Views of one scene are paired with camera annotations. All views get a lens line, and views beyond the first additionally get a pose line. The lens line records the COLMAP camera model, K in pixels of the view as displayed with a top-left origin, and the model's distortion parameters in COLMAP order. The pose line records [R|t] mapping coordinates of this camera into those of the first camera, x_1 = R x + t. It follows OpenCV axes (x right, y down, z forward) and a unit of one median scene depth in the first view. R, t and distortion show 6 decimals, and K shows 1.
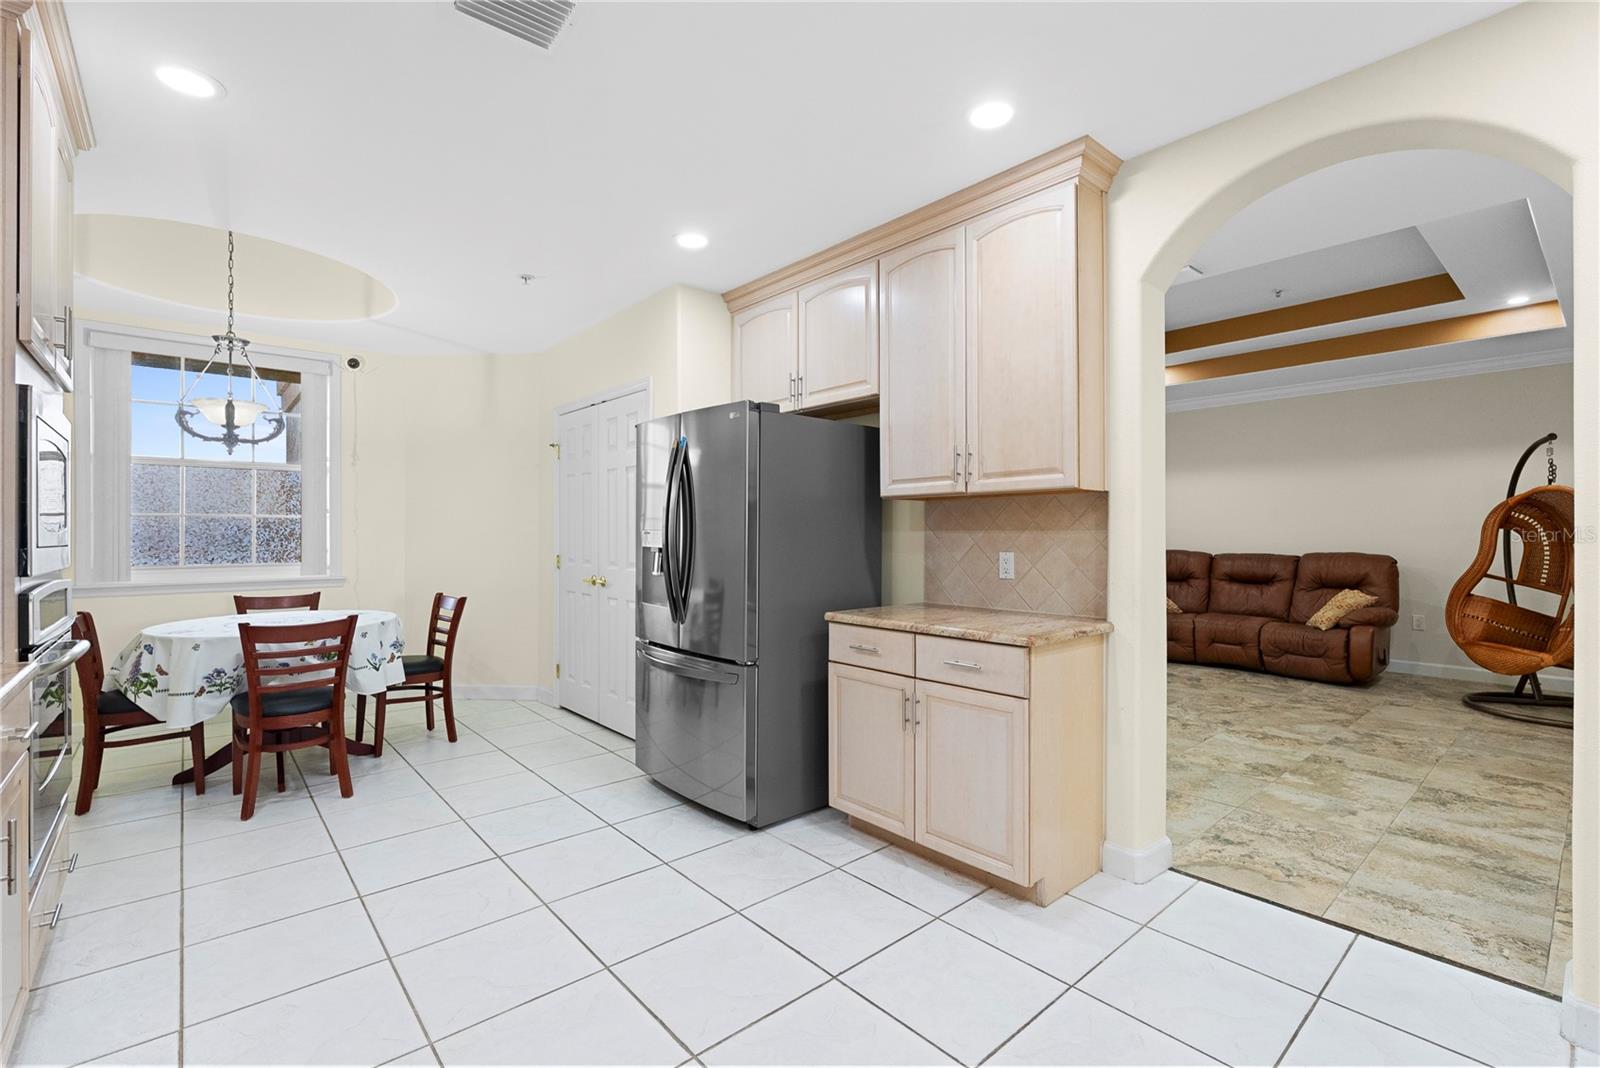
lens RADIAL K [[718.5, 0, 790.4], [0, 718.5, 527.1], [0, 0, 1]] dist [-0.010405, 0.001150]
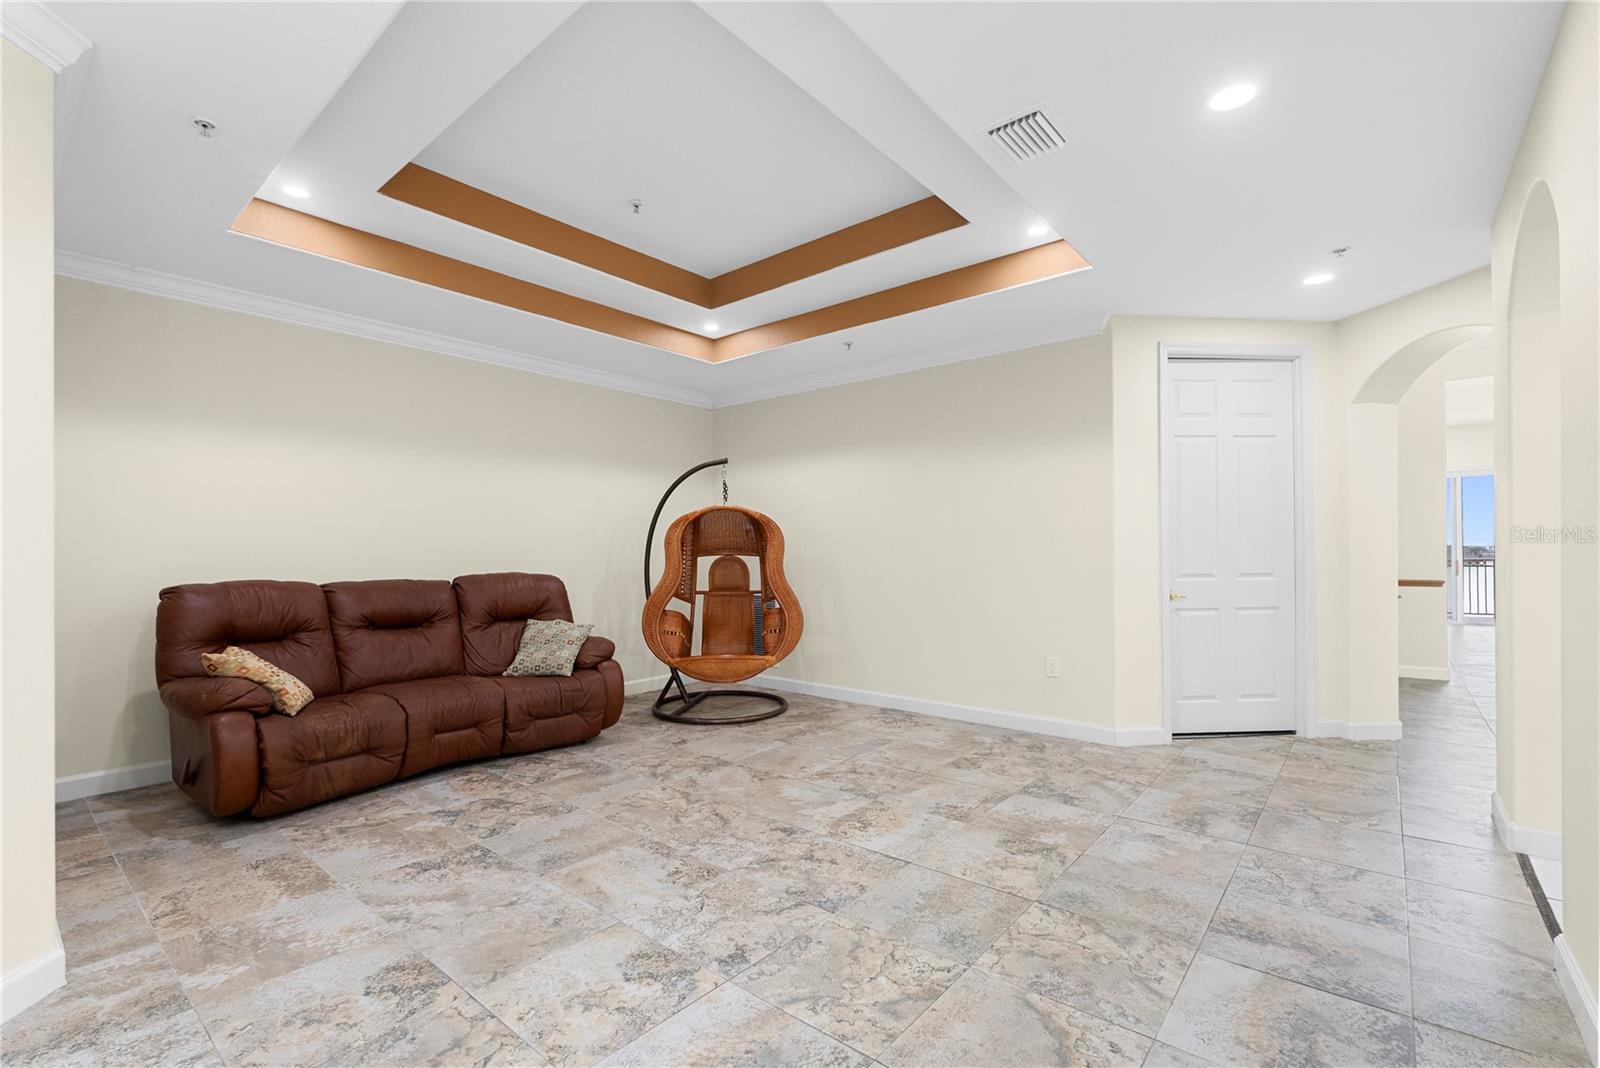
lens RADIAL K [[718.5, 0, 796.7], [0, 718.5, 545.2], [0, 0, 1]] dist [-0.010405, 0.001150]
pose [[-0.169388, 0.007533, 0.985521, -0.039851], [-0.003236, 0.999961, -0.008200, 0.011543], [-0.985544, -0.004578, -0.169357, 0.877311]]
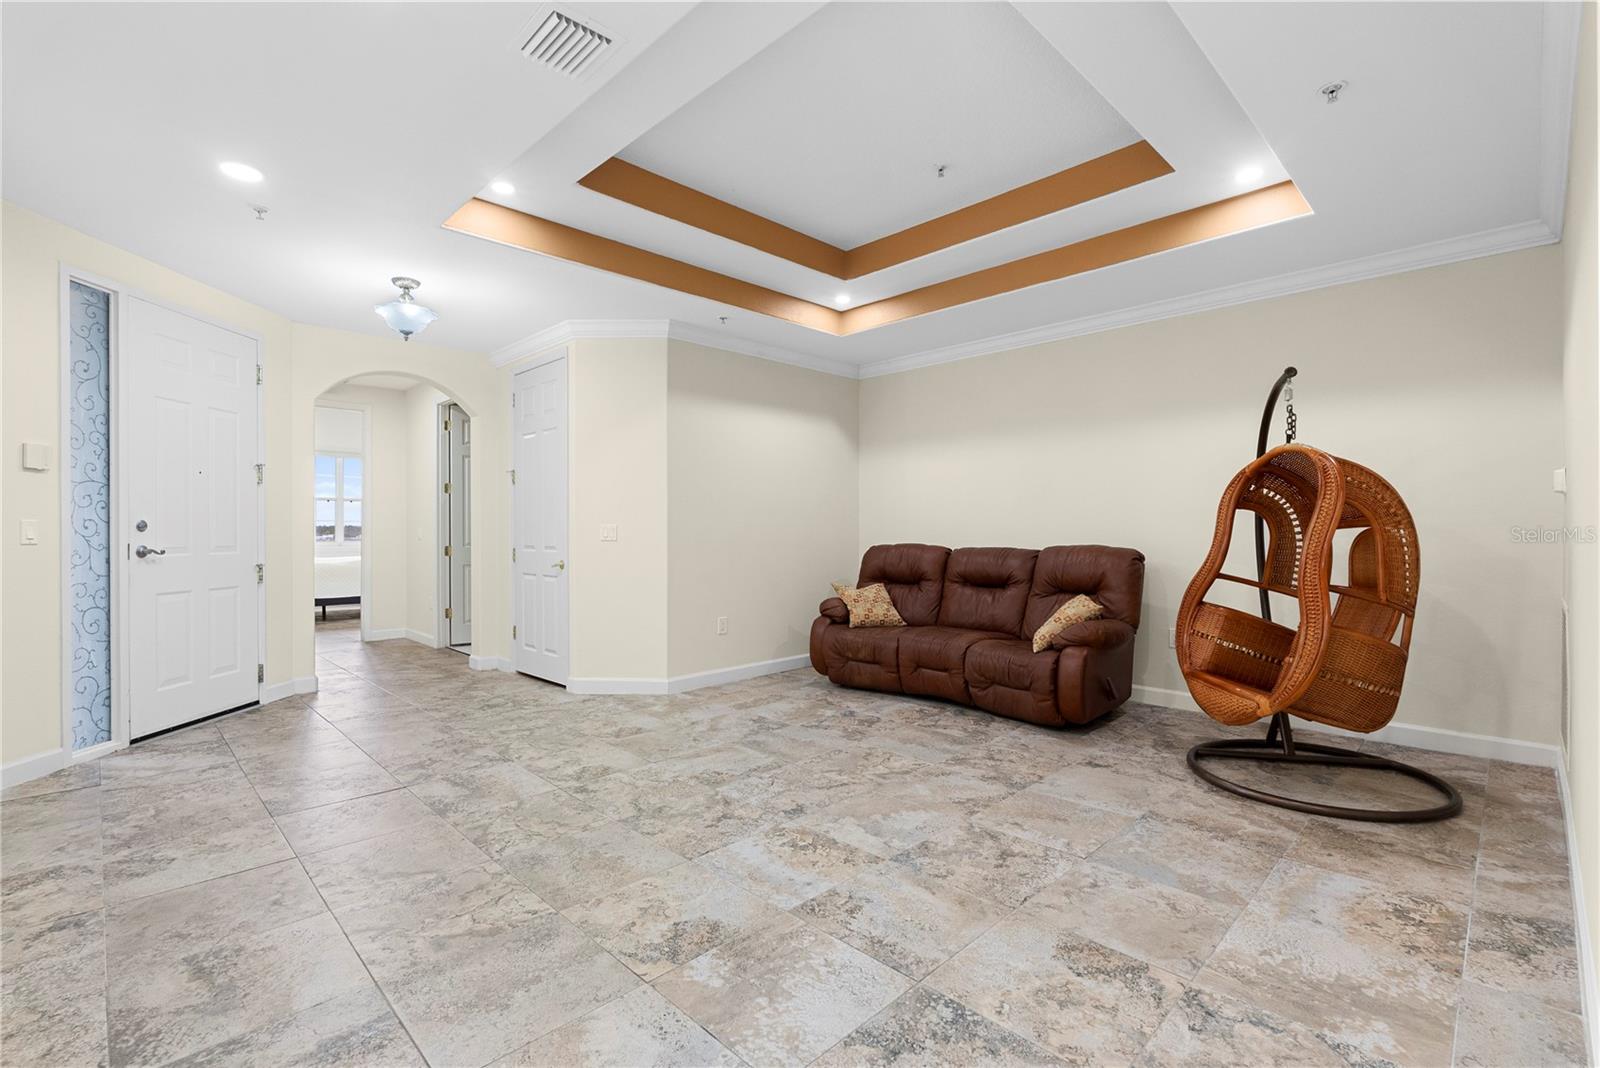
lens RADIAL K [[718.5, 0, 805.4], [0, 718.5, 529.2], [0, 0, 1]] dist [-0.010405, 0.001150]
pose [[0.997201, -0.002837, 0.074711, 0.453056], [0.002546, 0.999989, 0.003998, 0.015653], [-0.074721, -0.003796, 0.997197, 0.286441]]
